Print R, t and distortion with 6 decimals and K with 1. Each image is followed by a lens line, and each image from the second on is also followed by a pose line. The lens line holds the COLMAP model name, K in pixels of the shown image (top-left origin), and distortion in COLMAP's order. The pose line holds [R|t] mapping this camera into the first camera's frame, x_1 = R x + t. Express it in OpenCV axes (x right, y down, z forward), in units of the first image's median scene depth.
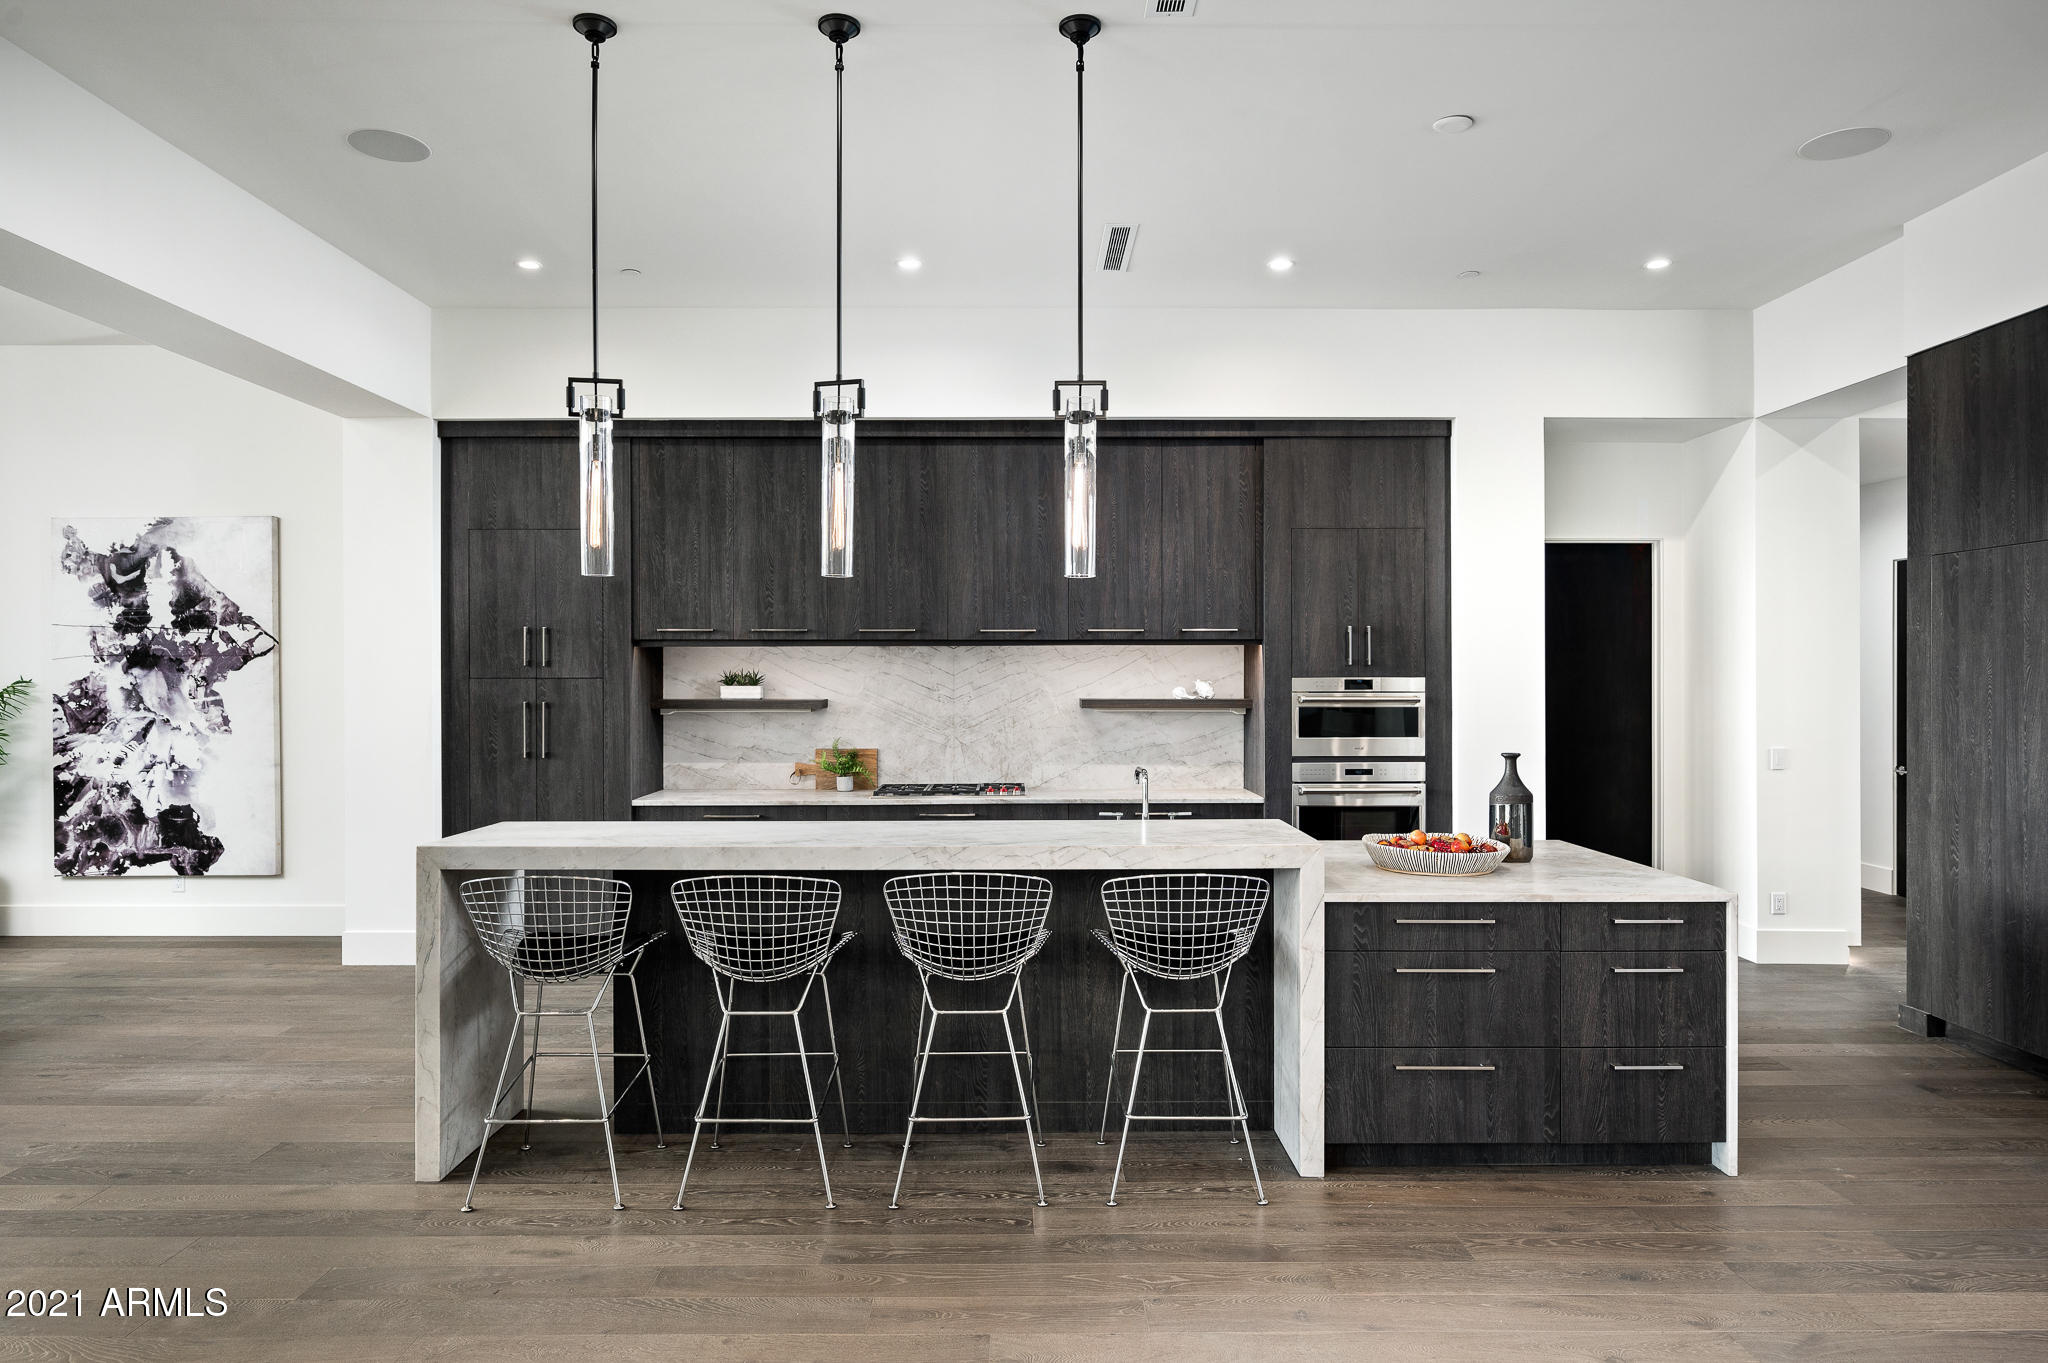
lens RADIAL K [[1242.7, 0, 1038.2], [0, 1242.7, 680.3], [0, 0, 1]] dist [0.002333, 0.001765]
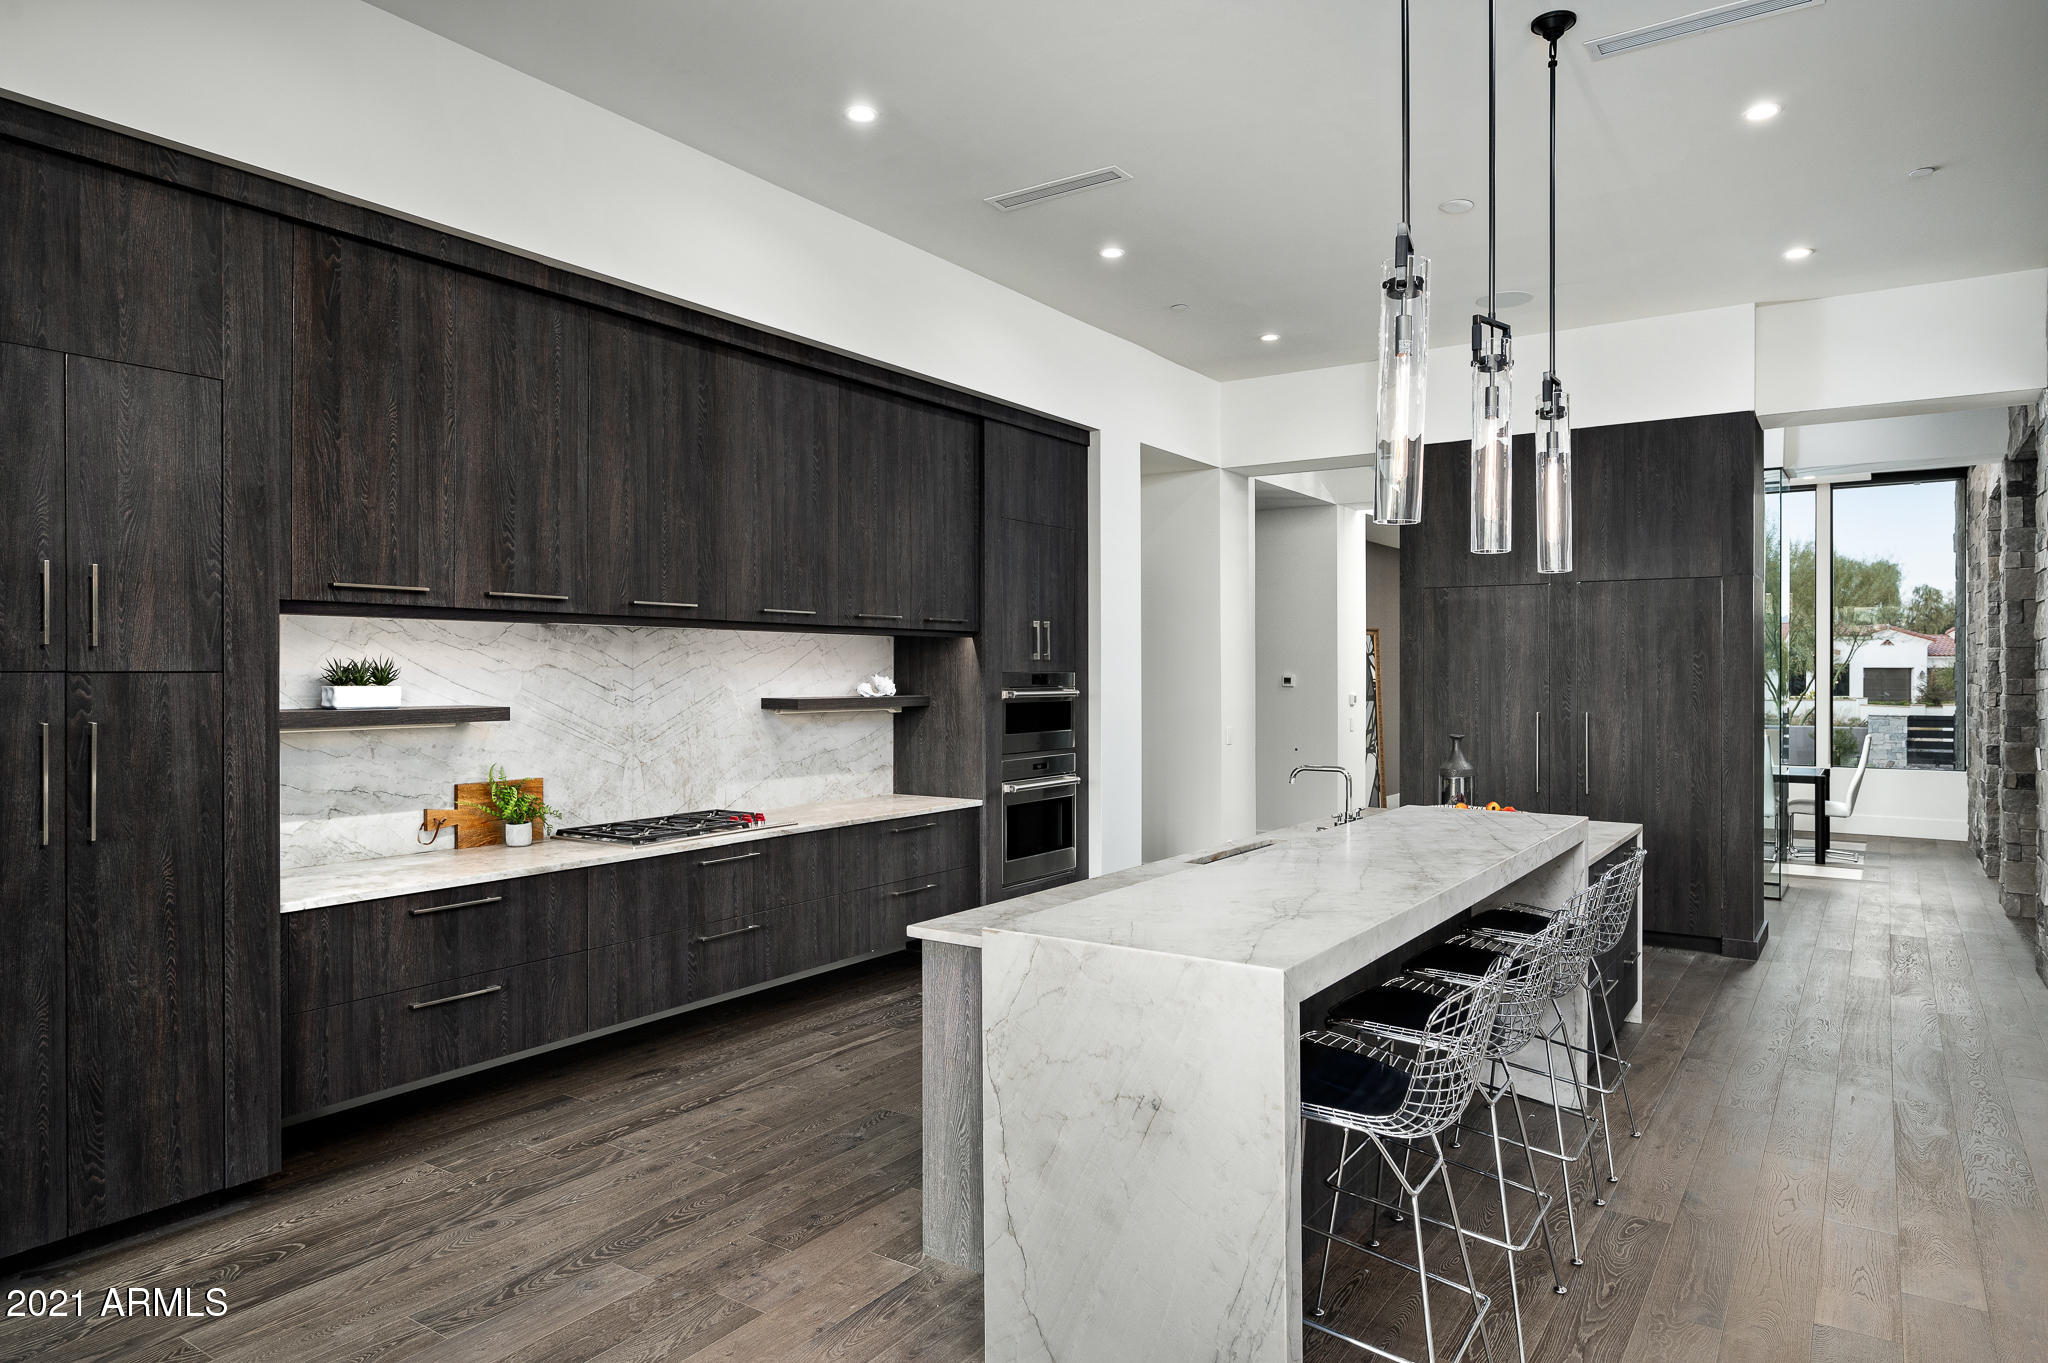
lens RADIAL K [[1242.7, 0, 1029.4], [0, 1242.7, 678.4], [0, 0, 1]] dist [0.002333, 0.001765]
pose [[0.573183, -0.002742, 0.819423, -0.573401], [0.001526, 0.999996, 0.002279, 0.000155], [-0.819426, -0.000055, 0.573185, 0.431787]]
